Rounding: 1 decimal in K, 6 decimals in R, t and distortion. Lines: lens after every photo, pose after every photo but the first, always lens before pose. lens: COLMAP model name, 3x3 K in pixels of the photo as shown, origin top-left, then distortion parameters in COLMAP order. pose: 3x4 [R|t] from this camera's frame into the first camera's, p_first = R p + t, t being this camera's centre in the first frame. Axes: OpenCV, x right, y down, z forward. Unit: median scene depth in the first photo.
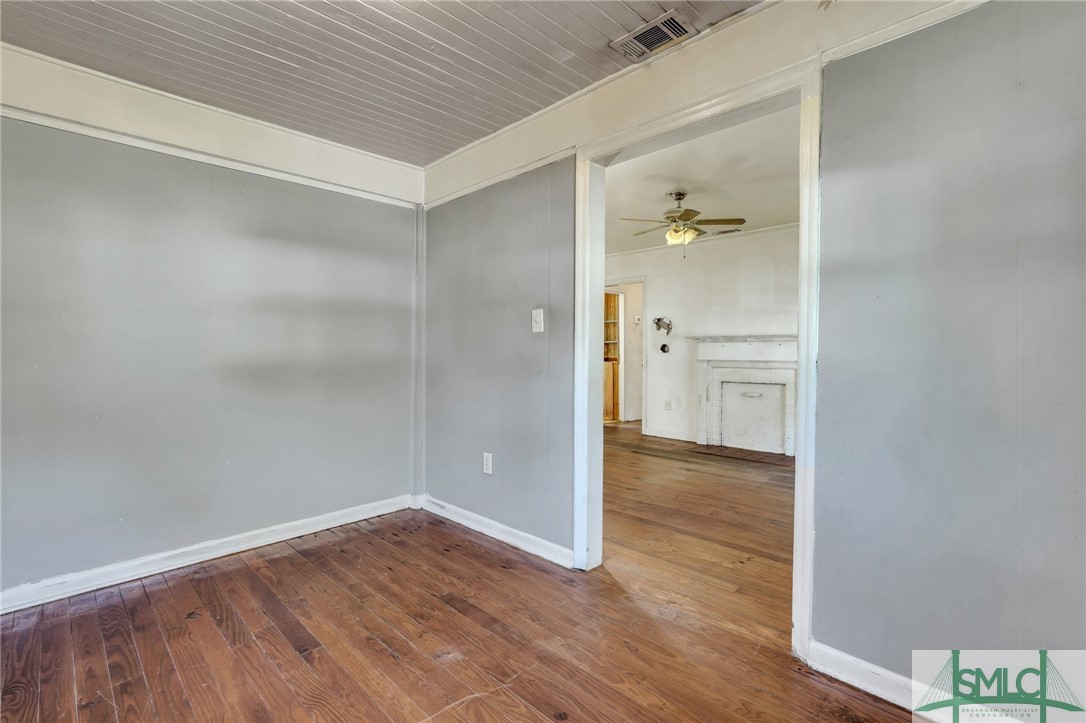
lens RADIAL K [[493.7, 0, 540.7], [0, 493.7, 354.7], [0, 0, 1]] dist [-0.001463, 0.000074]
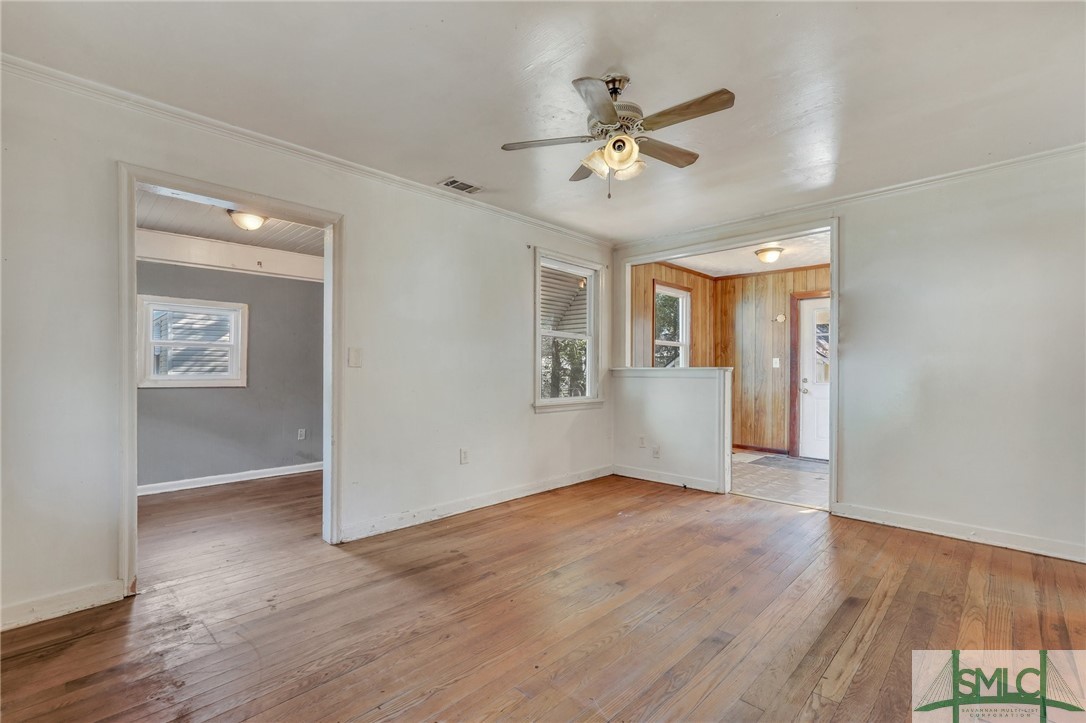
lens RADIAL K [[479.5, 0, 539.6], [0, 479.5, 363.2], [0, 0, 1]] dist [-0.004470, 0.000358]
pose [[-0.002447, -0.012779, -0.999915, 0.584841], [-0.011114, 0.999857, -0.012751, -0.007510], [0.999935, 0.011082, -0.002589, 0.672523]]
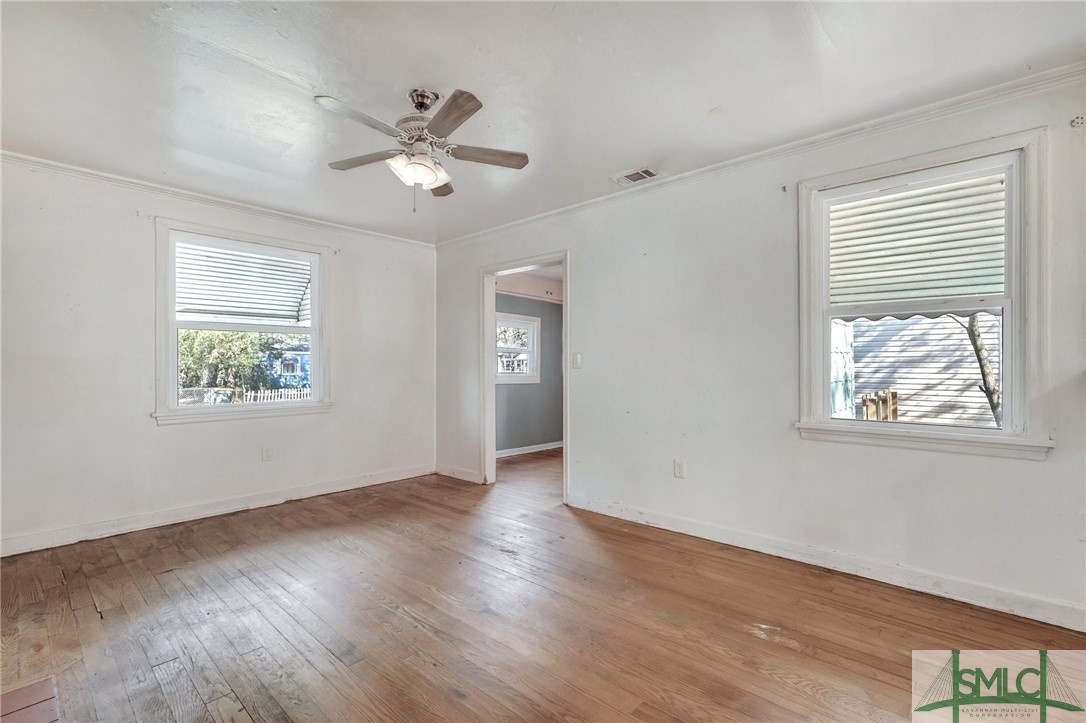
lens RADIAL K [[479.5, 0, 539.6], [0, 479.5, 363.2], [0, 0, 1]] dist [-0.004470, 0.000358]
pose [[-0.998955, -0.003203, -0.045587, 0.121945], [-0.003054, 0.999990, -0.003335, -0.012344], [0.045597, -0.003192, -0.998955, 1.138438]]
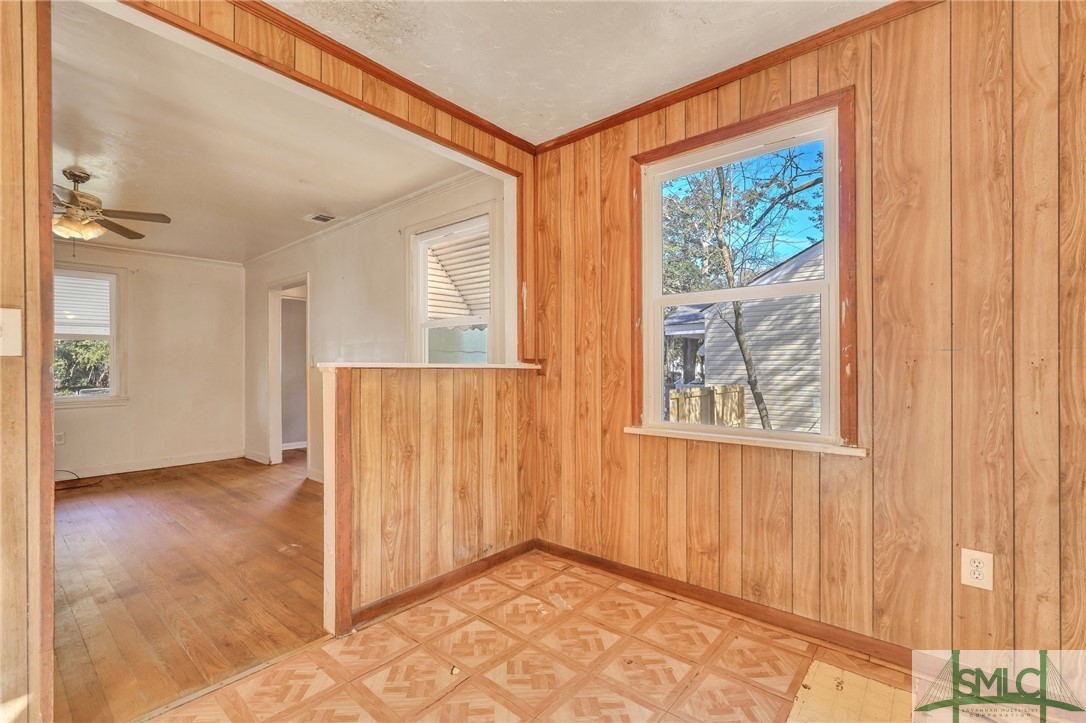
lens RADIAL K [[479.5, 0, 539.6], [0, 479.5, 363.2], [0, 0, 1]] dist [-0.004470, 0.000358]
pose [[-0.997906, 0.002627, -0.064630, -0.303135], [0.002681, 0.999996, -0.000748, -0.014024], [0.064628, -0.000920, -0.997909, 1.327856]]
